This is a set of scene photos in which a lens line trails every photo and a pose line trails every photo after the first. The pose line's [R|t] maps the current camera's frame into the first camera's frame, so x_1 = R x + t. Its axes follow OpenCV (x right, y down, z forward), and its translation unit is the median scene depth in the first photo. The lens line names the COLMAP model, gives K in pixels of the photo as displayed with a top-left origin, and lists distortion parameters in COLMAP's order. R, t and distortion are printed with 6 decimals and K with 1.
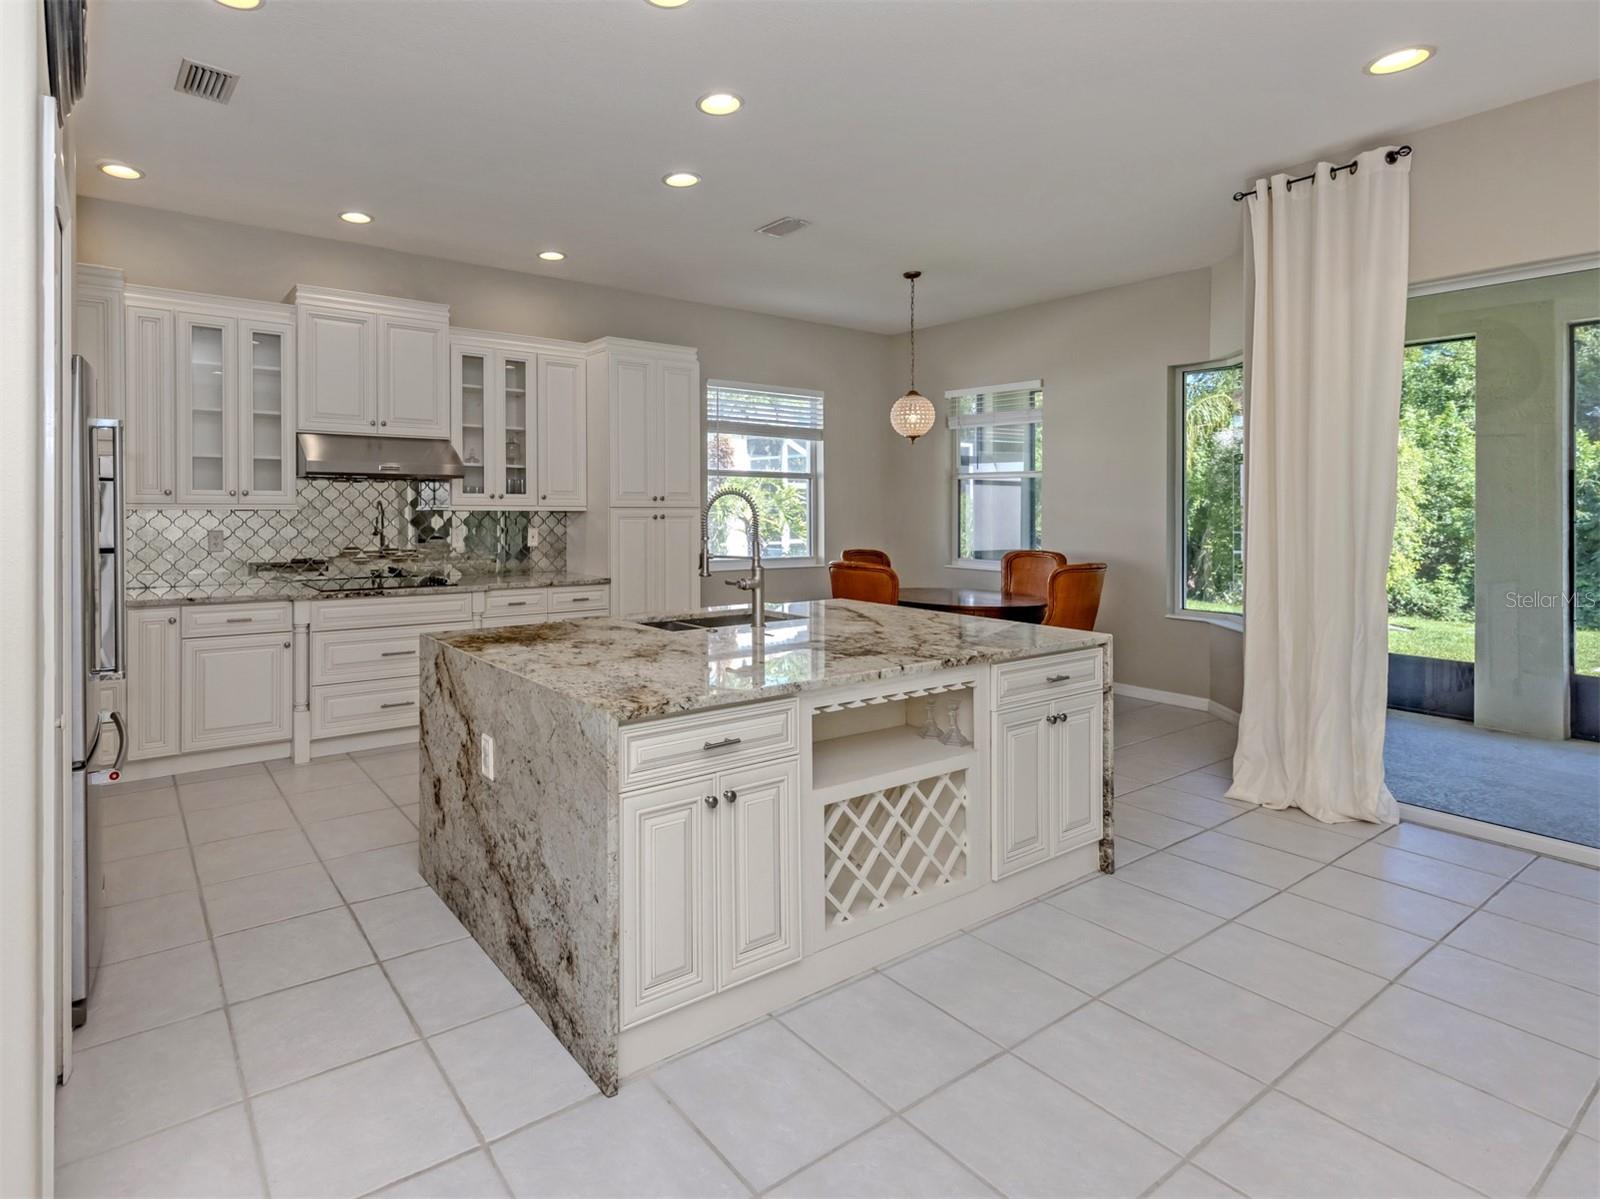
lens RADIAL K [[877.8, 0, 800.0], [0, 877.8, 599.5], [0, 0, 1]] dist [-0.003279, -0.000514]
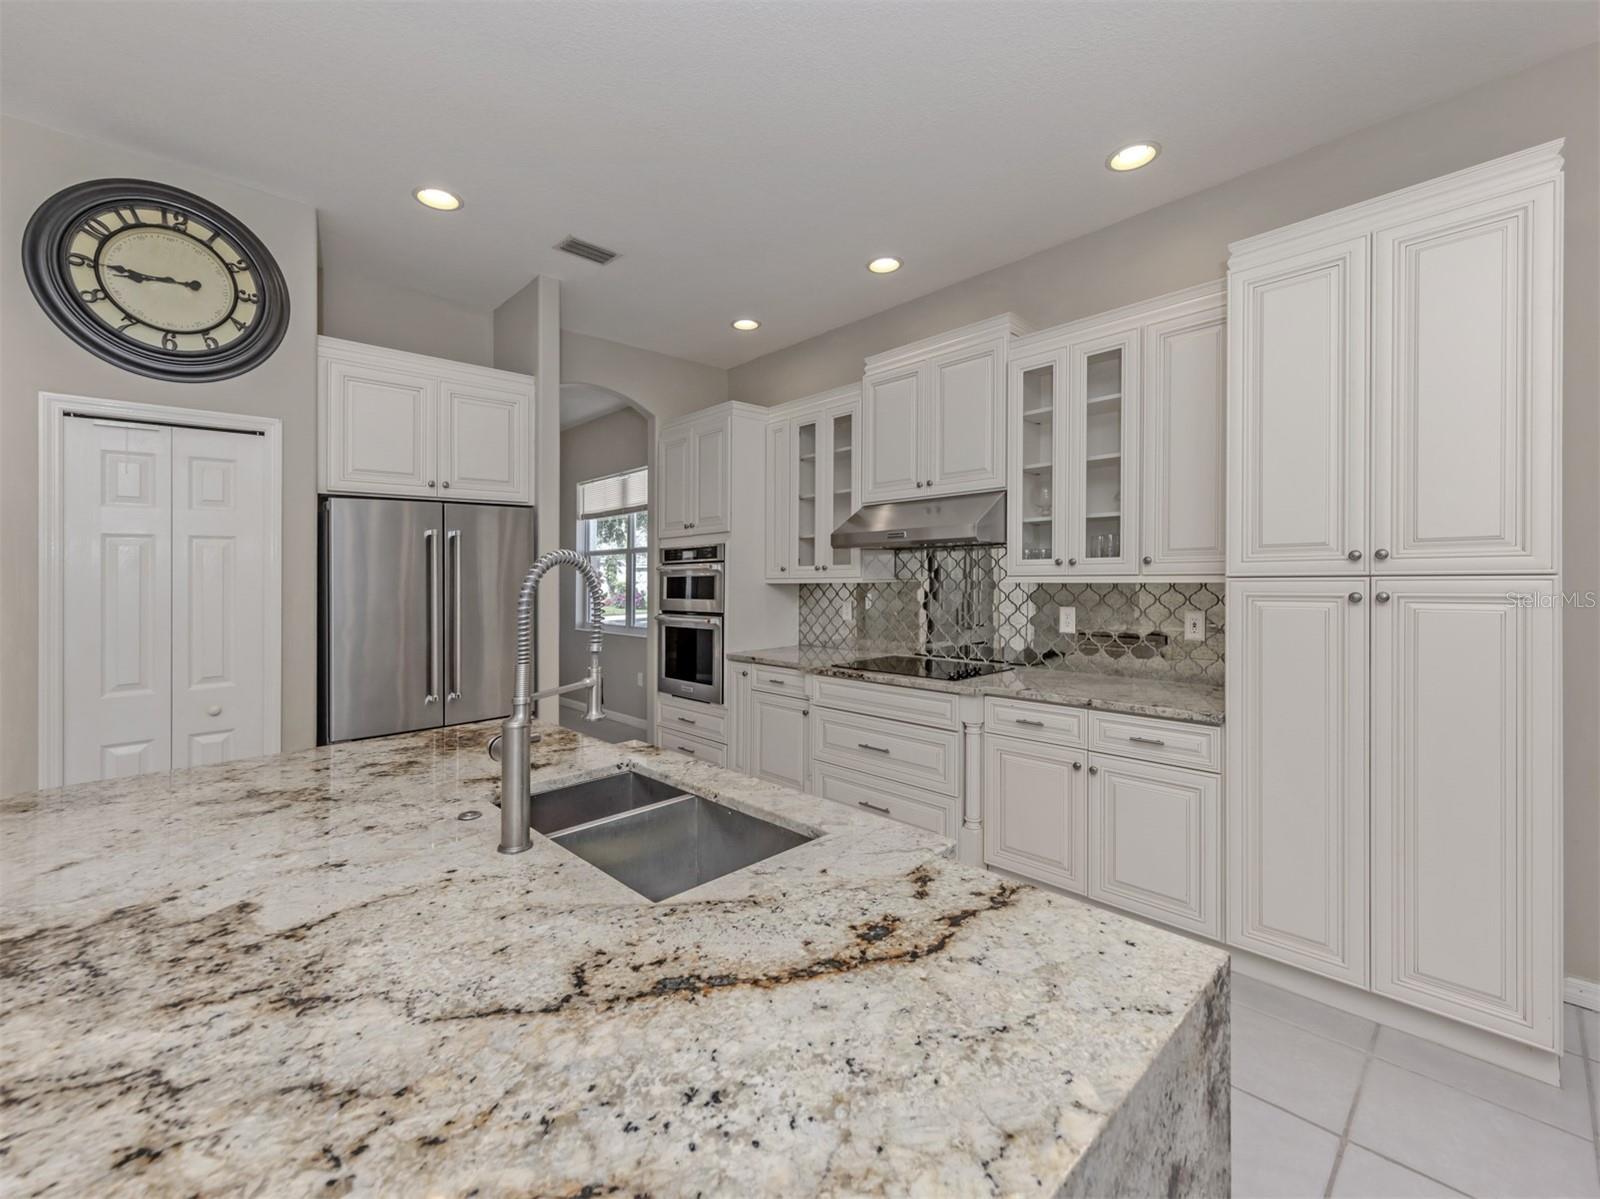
lens RADIAL K [[658.8, 0, 800.0], [0, 658.8, 599.5], [0, 0, 1]] dist [0.001915, 0.000177]
pose [[0.076971, 0.026063, -0.996693, 0.149122], [-0.099155, 0.994903, 0.018358, -0.077328], [0.992091, 0.097414, 0.079163, 0.754274]]
